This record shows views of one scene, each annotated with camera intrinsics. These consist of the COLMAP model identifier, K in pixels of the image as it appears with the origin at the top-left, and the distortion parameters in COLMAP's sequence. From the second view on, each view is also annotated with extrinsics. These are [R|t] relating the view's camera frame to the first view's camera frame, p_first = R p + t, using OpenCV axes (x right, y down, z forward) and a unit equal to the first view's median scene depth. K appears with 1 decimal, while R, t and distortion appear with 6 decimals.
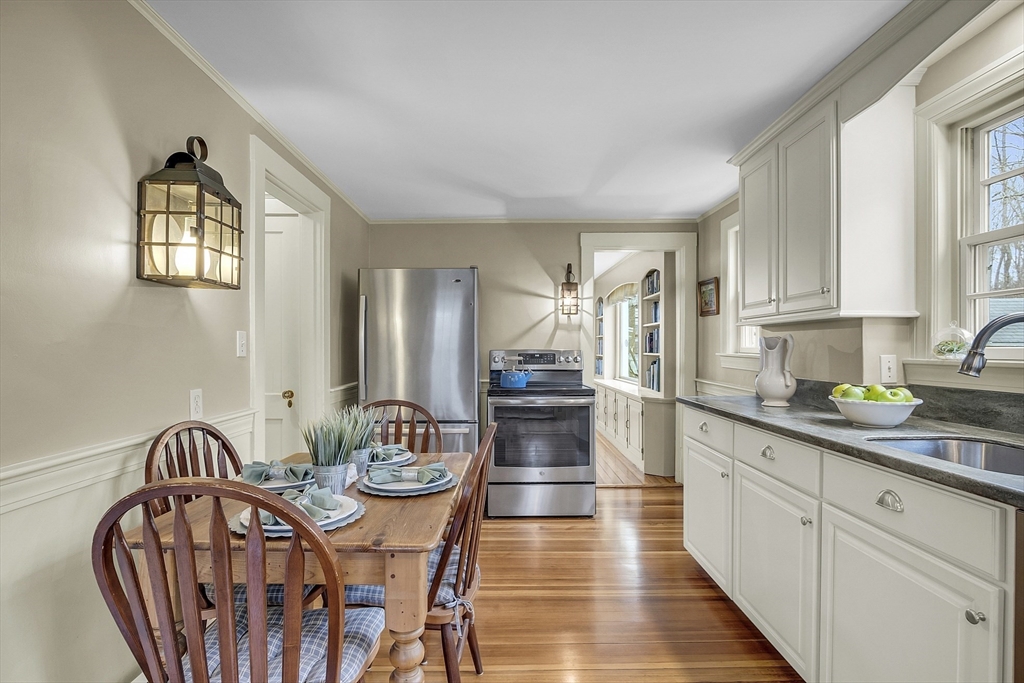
lens RADIAL K [[503.9, 0, 512.0], [0, 503.9, 341.5], [0, 0, 1]] dist [-0.011771, 0.000350]
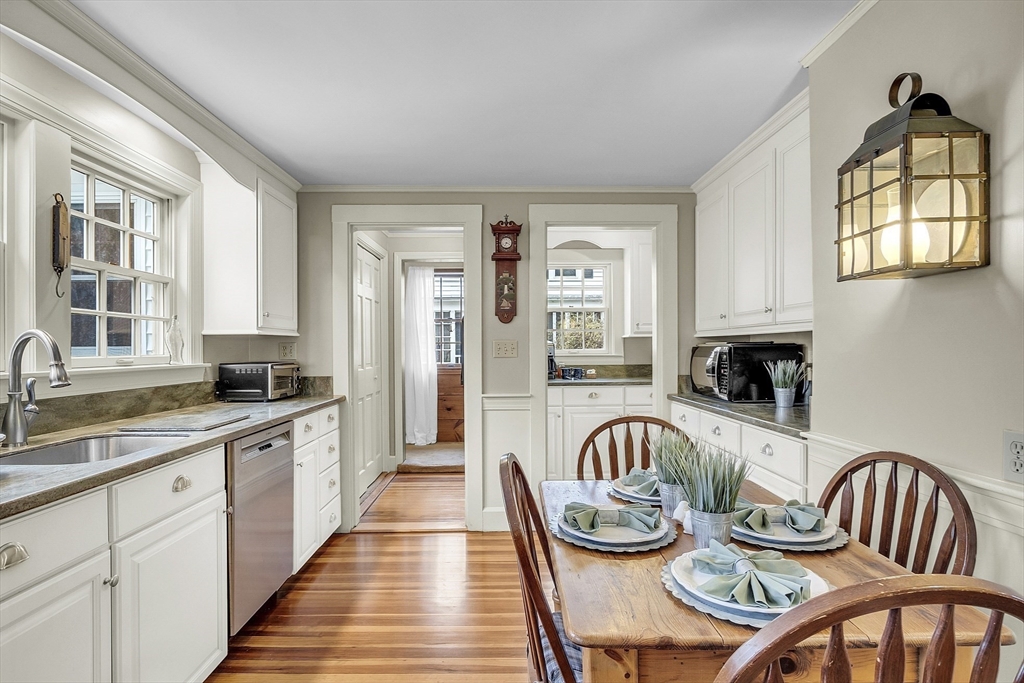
lens RADIAL K [[524.8, 0, 509.8], [0, 524.8, 352.1], [0, 0, 1]] dist [-0.003896, 0.000097]
pose [[-0.999994, 0.003212, -0.000932, -0.021136], [0.003218, 0.999972, -0.006710, 0.001758], [0.000911, -0.006713, -0.999977, 0.849999]]
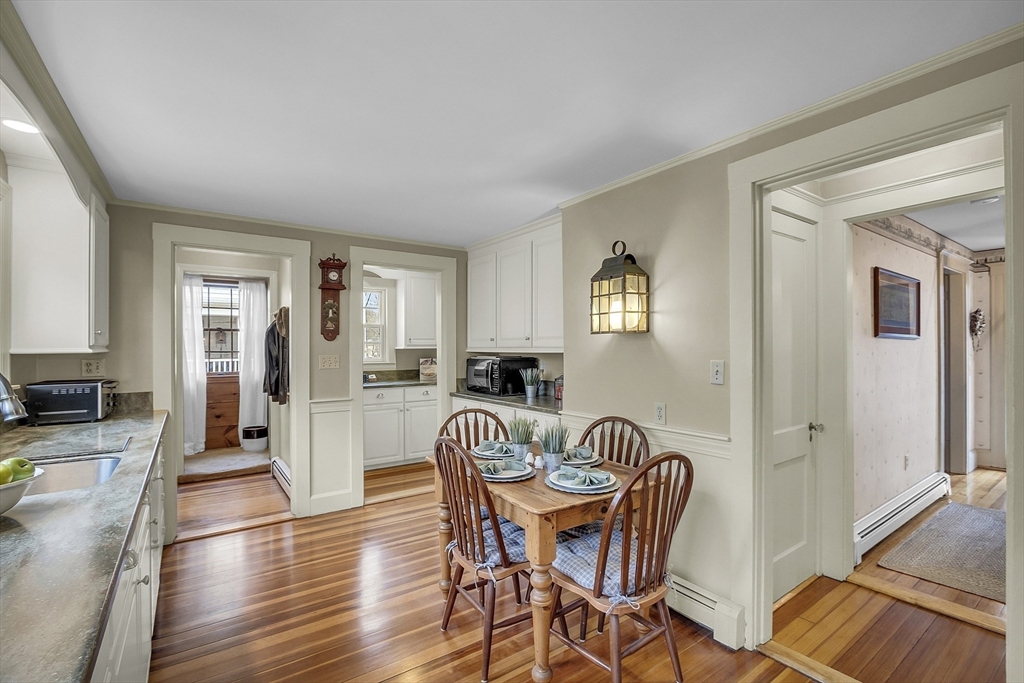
lens RADIAL K [[464.6, 0, 515.2], [0, 464.6, 351.8], [0, 0, 1]] dist [-0.010586, 0.000951]
pose [[-0.823929, 0.005815, -0.566663, 0.234671], [0.009673, 0.999946, -0.003804, -0.025720], [0.566610, -0.008615, -0.823941, 0.975779]]
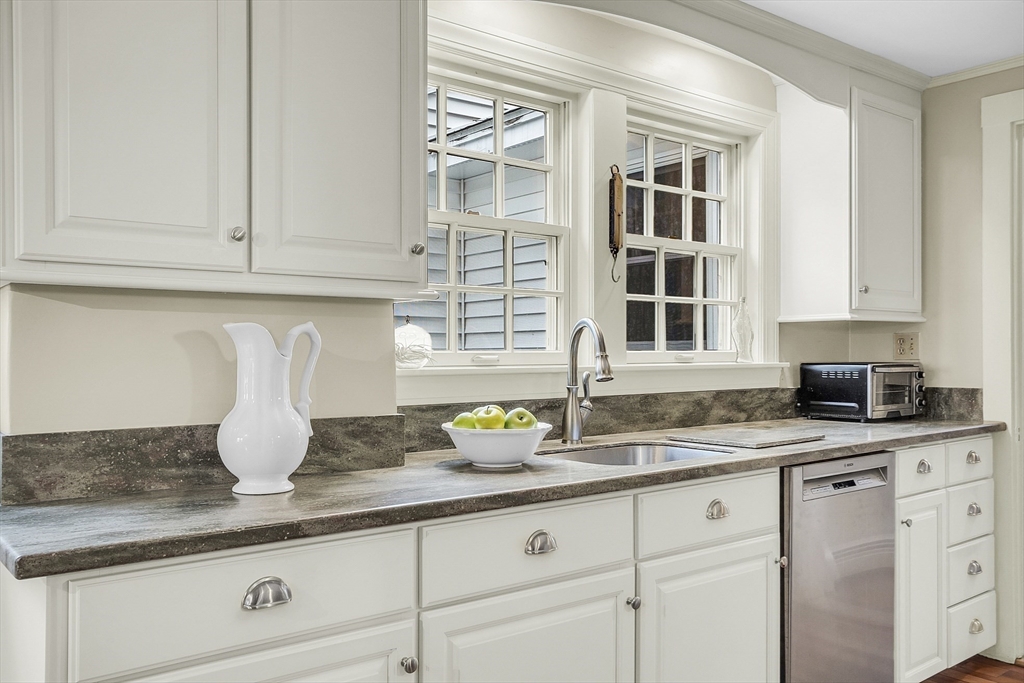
lens RADIAL K [[864.3, 0, 512.0], [0, 864.3, 341.5], [0, 0, 1]] dist [0.019388, 0.006063]
pose [[-0.627976, 0.009105, 0.778179, -0.111679], [-0.009269, 0.999773, -0.019178, 0.010429], [-0.778177, -0.019256, -0.627749, 0.876338]]
